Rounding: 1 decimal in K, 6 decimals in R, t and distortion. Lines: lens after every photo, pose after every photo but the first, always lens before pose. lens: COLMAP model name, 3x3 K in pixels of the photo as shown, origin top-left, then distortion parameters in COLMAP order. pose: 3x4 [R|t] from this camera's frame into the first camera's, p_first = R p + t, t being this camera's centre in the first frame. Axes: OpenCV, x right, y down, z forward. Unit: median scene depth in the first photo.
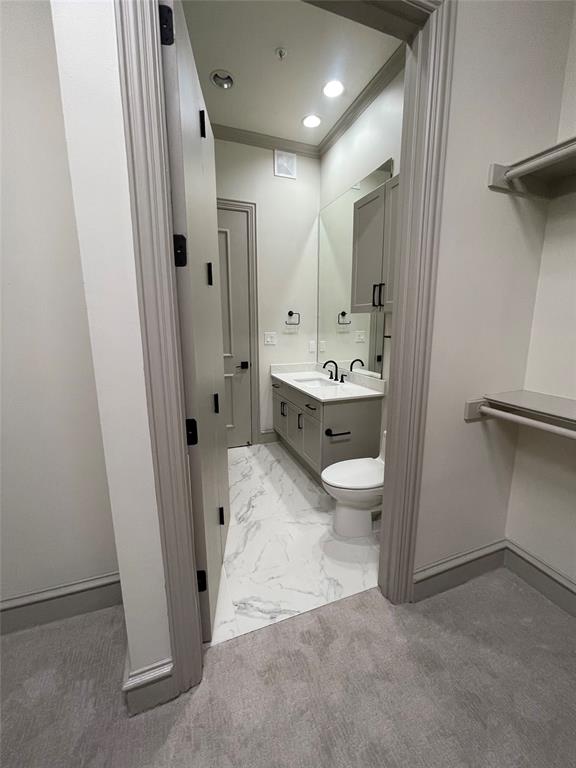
lens RADIAL K [[308.5, 0, 290.4], [0, 308.5, 381.6], [0, 0, 1]] dist [-0.005700, 0.002122]
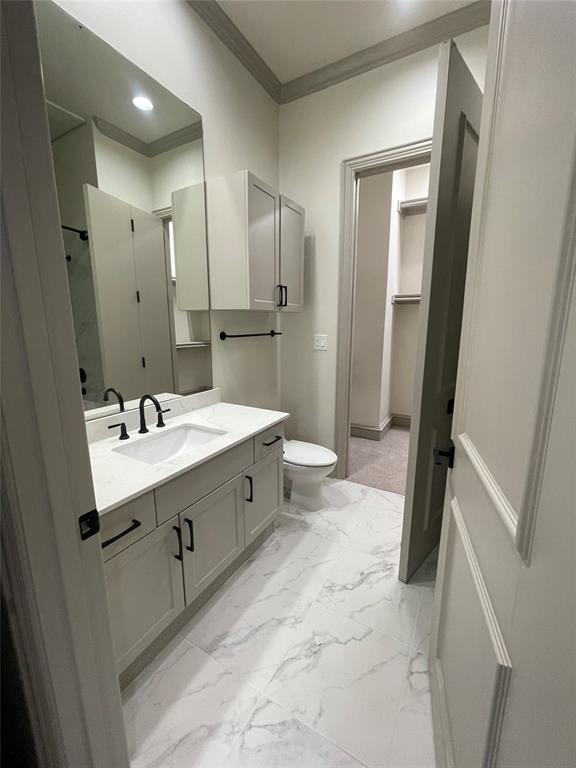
lens RADIAL K [[308.5, 0, 288.8], [0, 308.5, 383.9], [0, 0, 1]] dist [-0.005700, 0.002122]
pose [[-0.635578, -0.144570, 0.758380, -0.447922], [0.139625, 0.944588, 0.297083, -0.230818], [-0.759306, 0.294709, -0.580174, 1.277044]]
